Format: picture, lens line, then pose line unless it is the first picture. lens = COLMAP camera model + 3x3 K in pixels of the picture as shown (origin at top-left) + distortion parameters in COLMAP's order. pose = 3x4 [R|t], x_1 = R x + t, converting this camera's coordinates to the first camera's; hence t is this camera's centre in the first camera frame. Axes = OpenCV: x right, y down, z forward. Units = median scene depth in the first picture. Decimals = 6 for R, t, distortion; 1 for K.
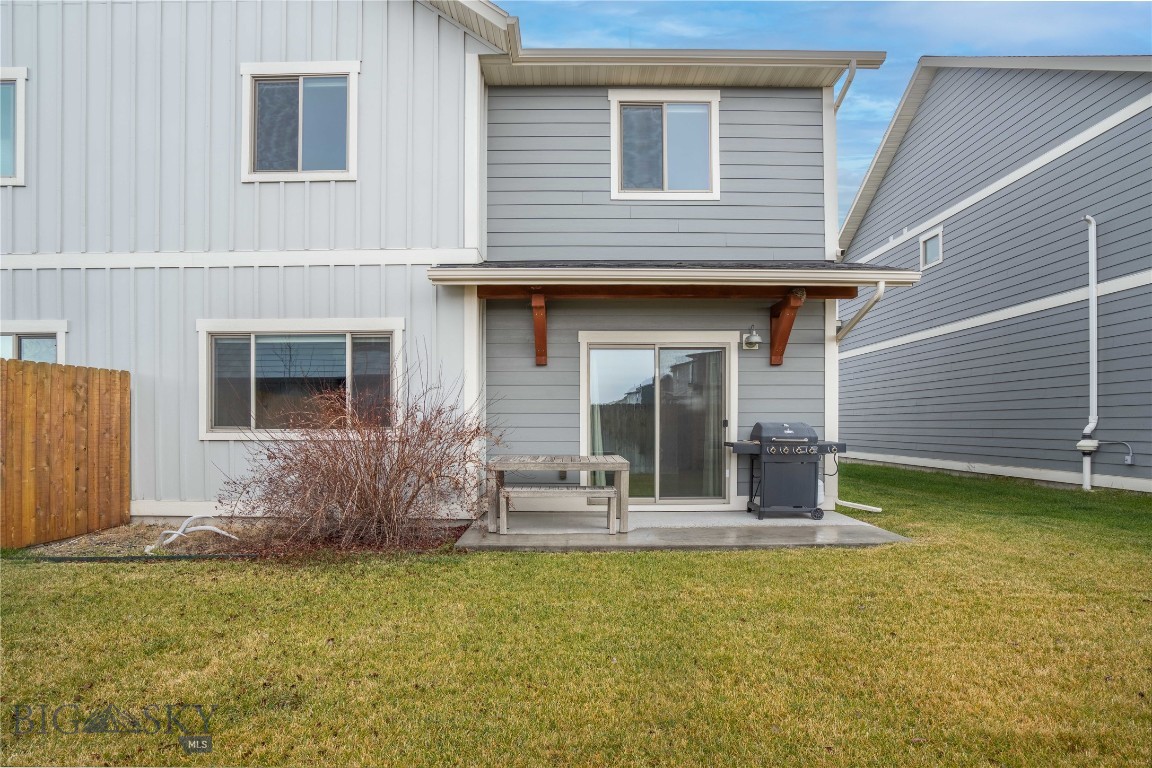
lens RADIAL K [[537.9, 0, 562.4], [0, 537.9, 428.1], [0, 0, 1]] dist [-0.052732, 0.014837]
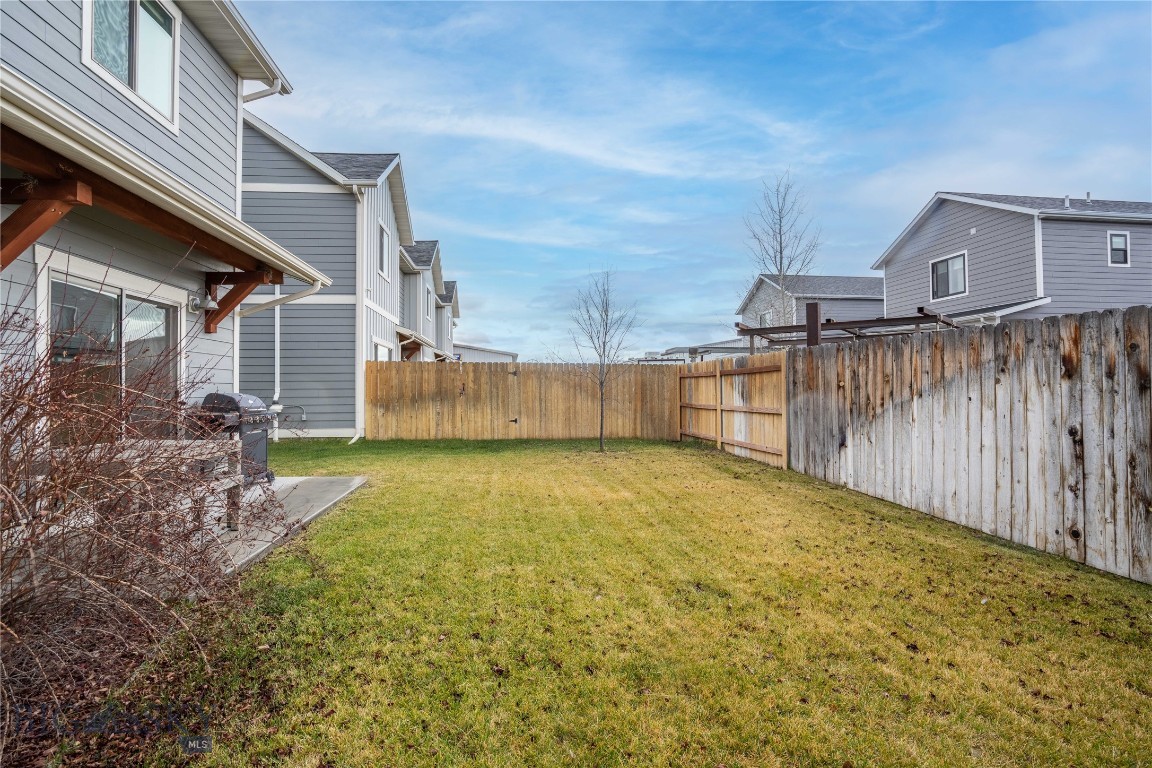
lens RADIAL K [[537.9, 0, 579.4], [0, 537.9, 382.6], [0, 0, 1]] dist [-0.052732, 0.014837]
pose [[-0.122620, 0.015583, 0.992331, -0.628002], [0.019433, 0.999723, -0.013298, -0.003664], [-0.992263, 0.017653, -0.122889, 0.464586]]
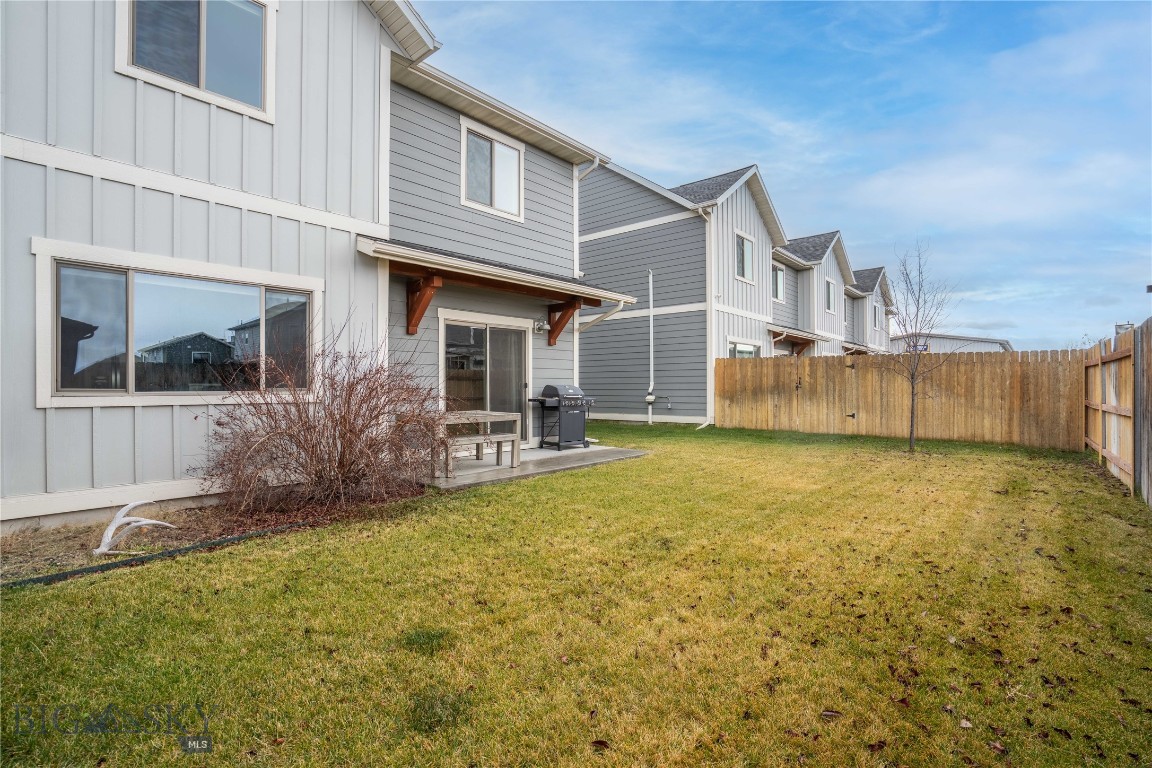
lens RADIAL K [[537.9, 0, 590.3], [0, 537.9, 386.4], [0, 0, 1]] dist [-0.052732, 0.014837]
pose [[0.636950, -0.000251, 0.770905, -0.669198], [0.012192, 0.999878, -0.009747, 0.008698], [-0.770809, 0.015607, 0.636875, -0.011905]]
